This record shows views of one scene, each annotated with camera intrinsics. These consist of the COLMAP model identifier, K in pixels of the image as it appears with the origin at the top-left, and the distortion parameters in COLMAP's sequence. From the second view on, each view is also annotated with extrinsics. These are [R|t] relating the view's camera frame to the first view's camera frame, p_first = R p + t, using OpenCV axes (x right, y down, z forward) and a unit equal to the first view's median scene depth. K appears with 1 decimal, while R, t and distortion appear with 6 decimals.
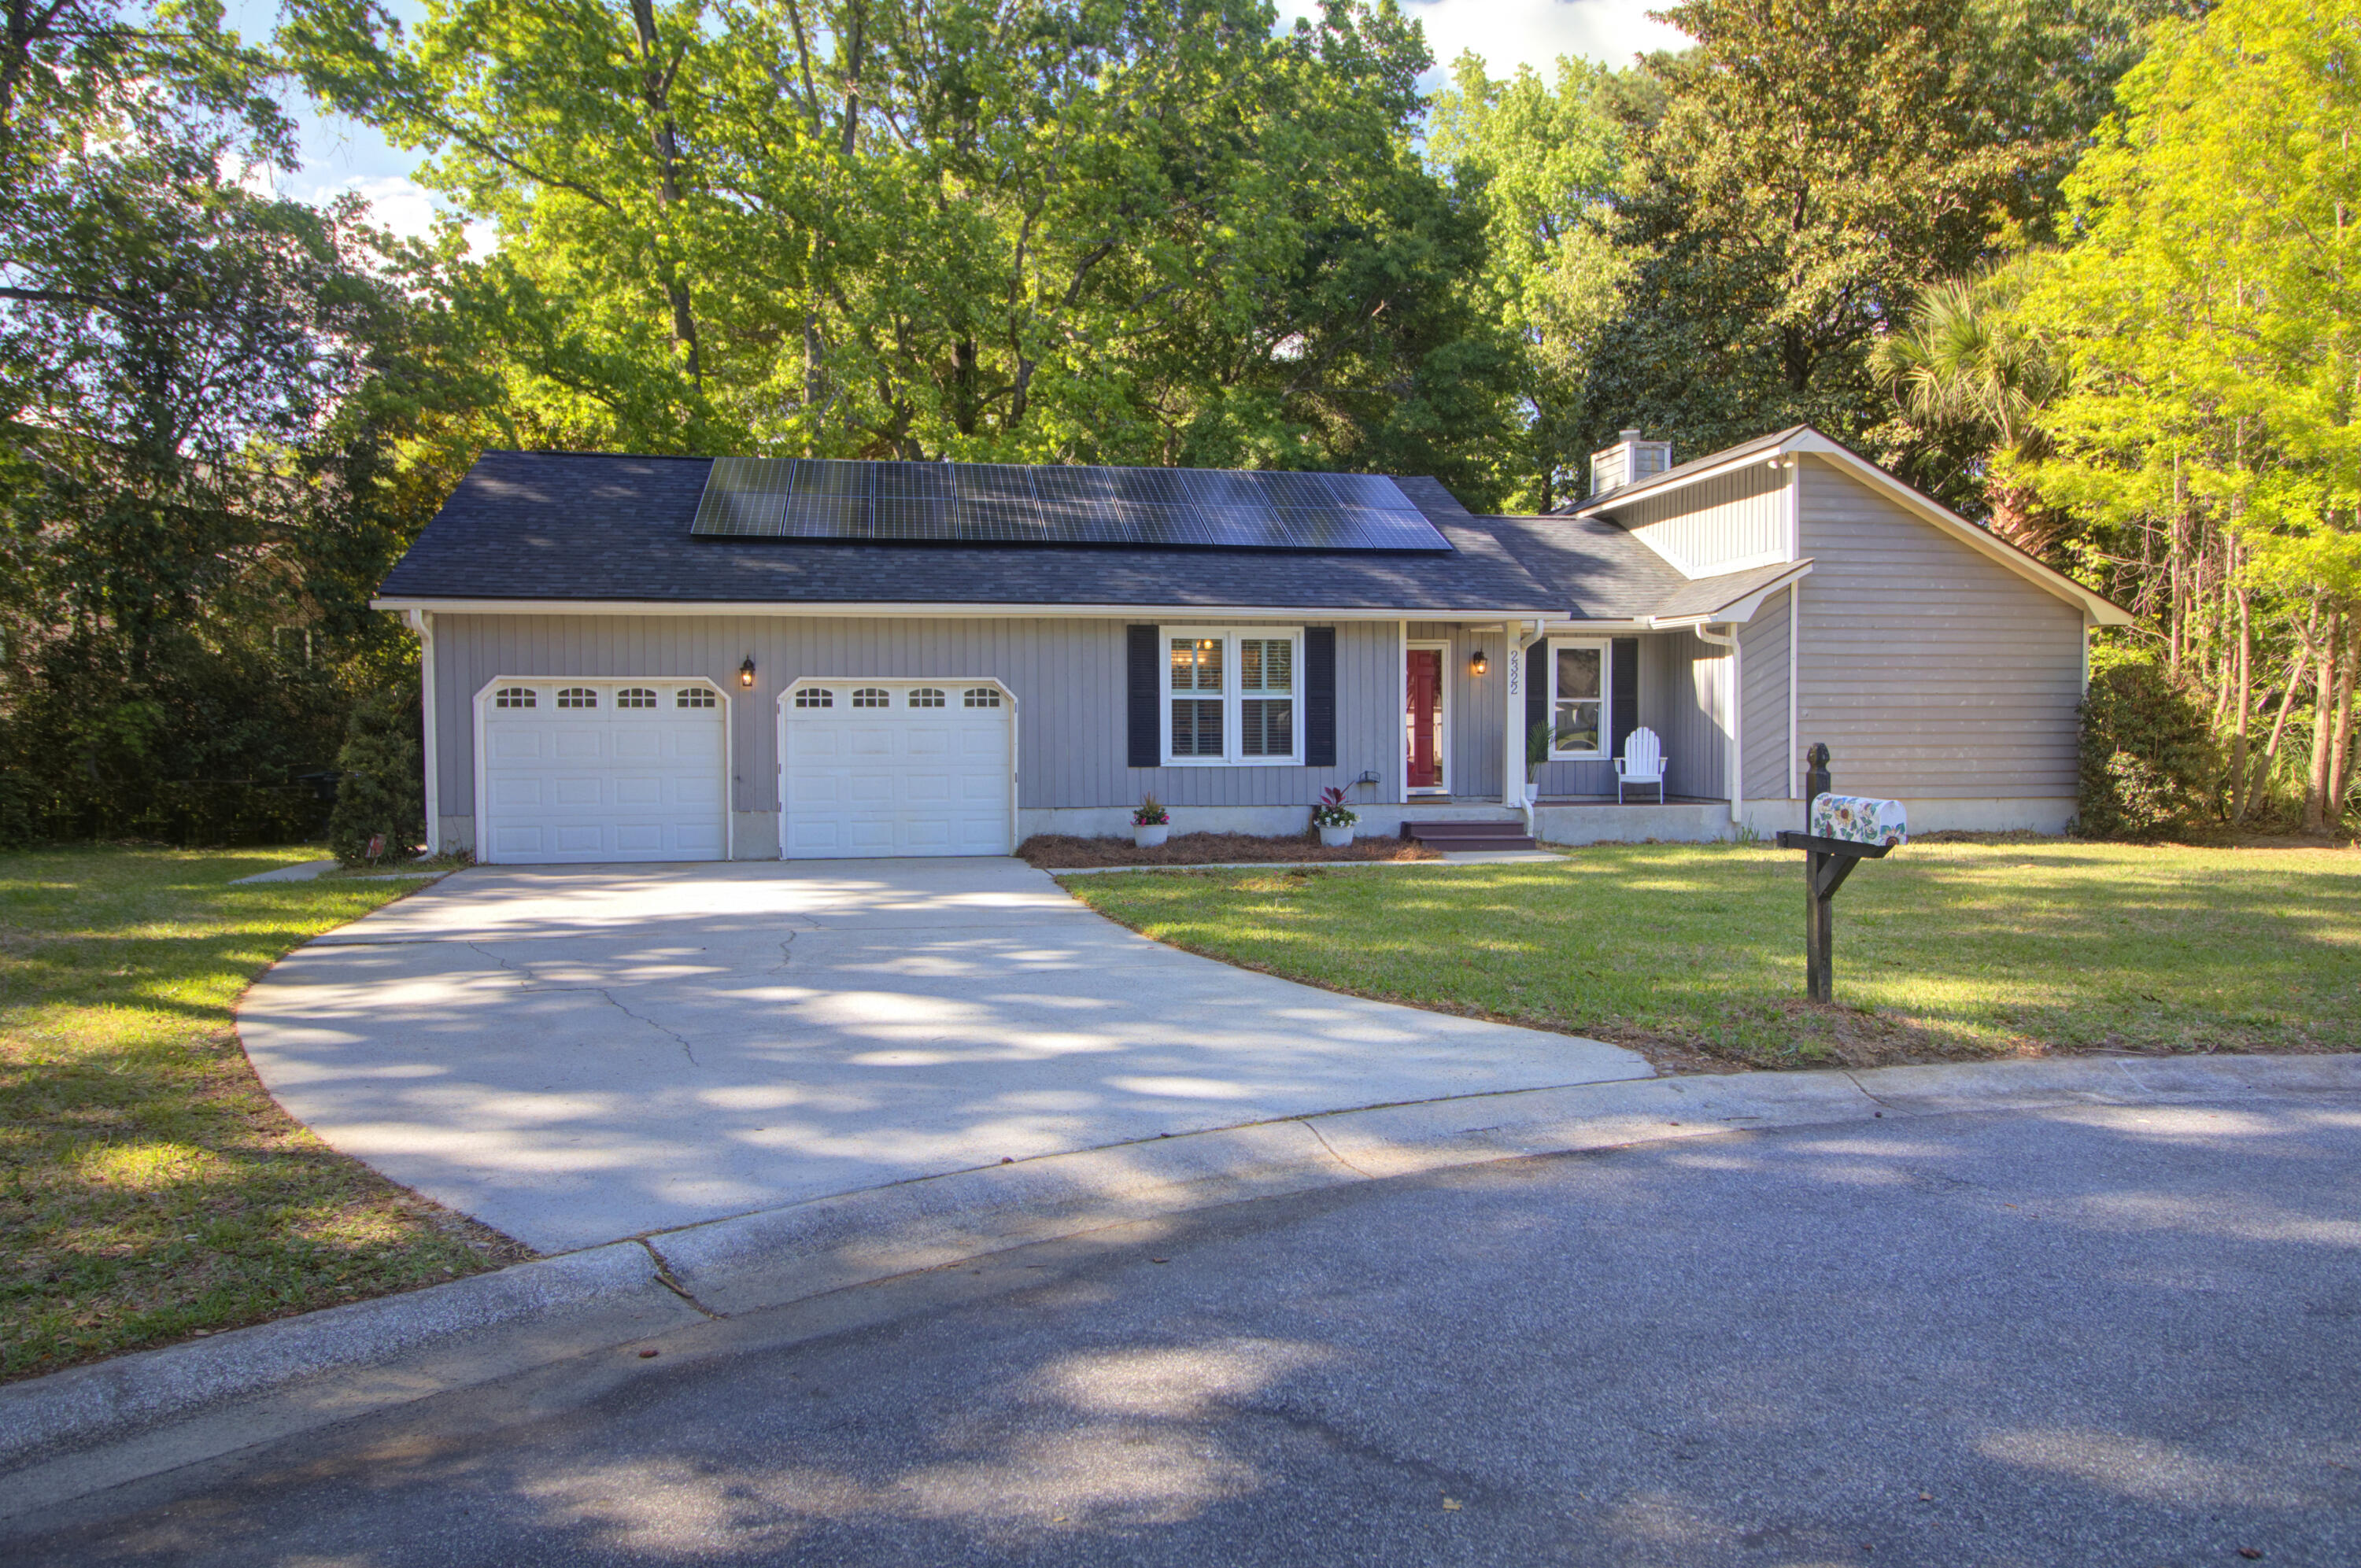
lens RADIAL K [[1625.5, 0, 1180.5], [0, 1625.5, 784.0], [0, 0, 1]] dist [0.005386, 0.002213]
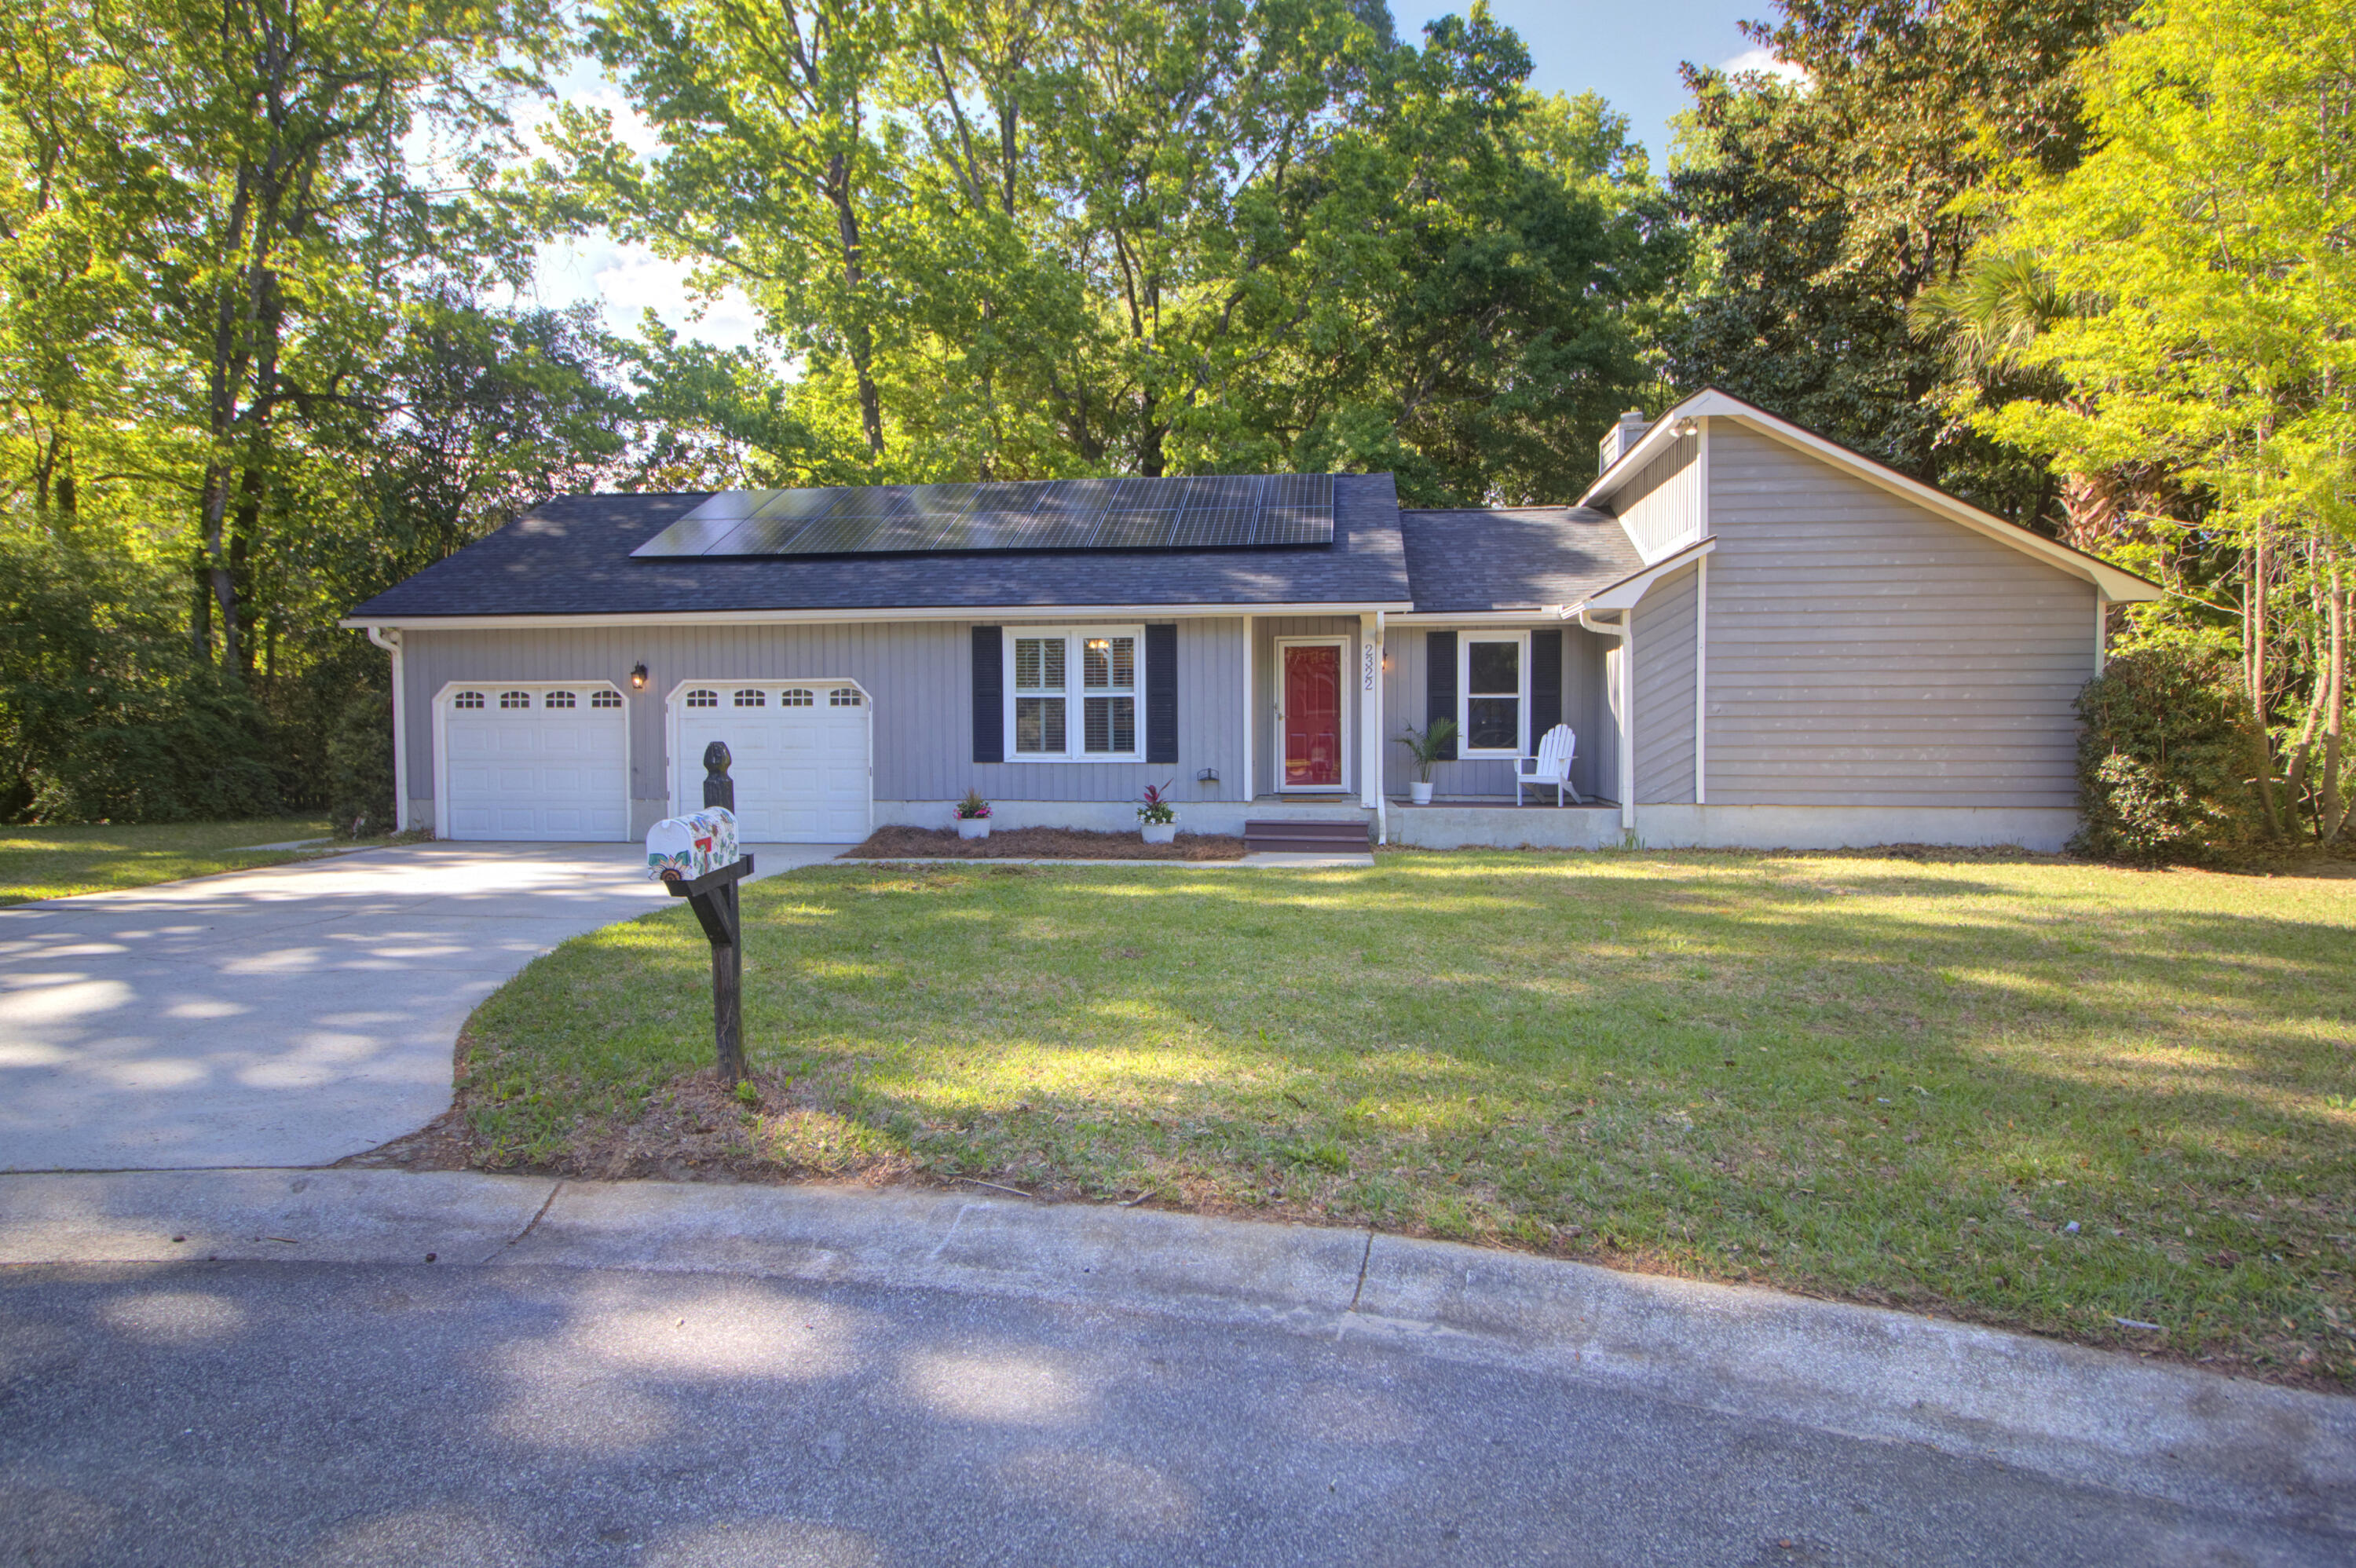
lens RADIAL K [[1361.5, 0, 1178.0], [0, 1361.5, 784.0], [0, 0, 1]] dist [-0.002632, 0.000124]
pose [[0.947666, 0.013404, -0.318983, 0.363790], [-0.011073, 0.999897, 0.009120, -0.005986], [0.319072, -0.005111, 0.947717, 0.208184]]
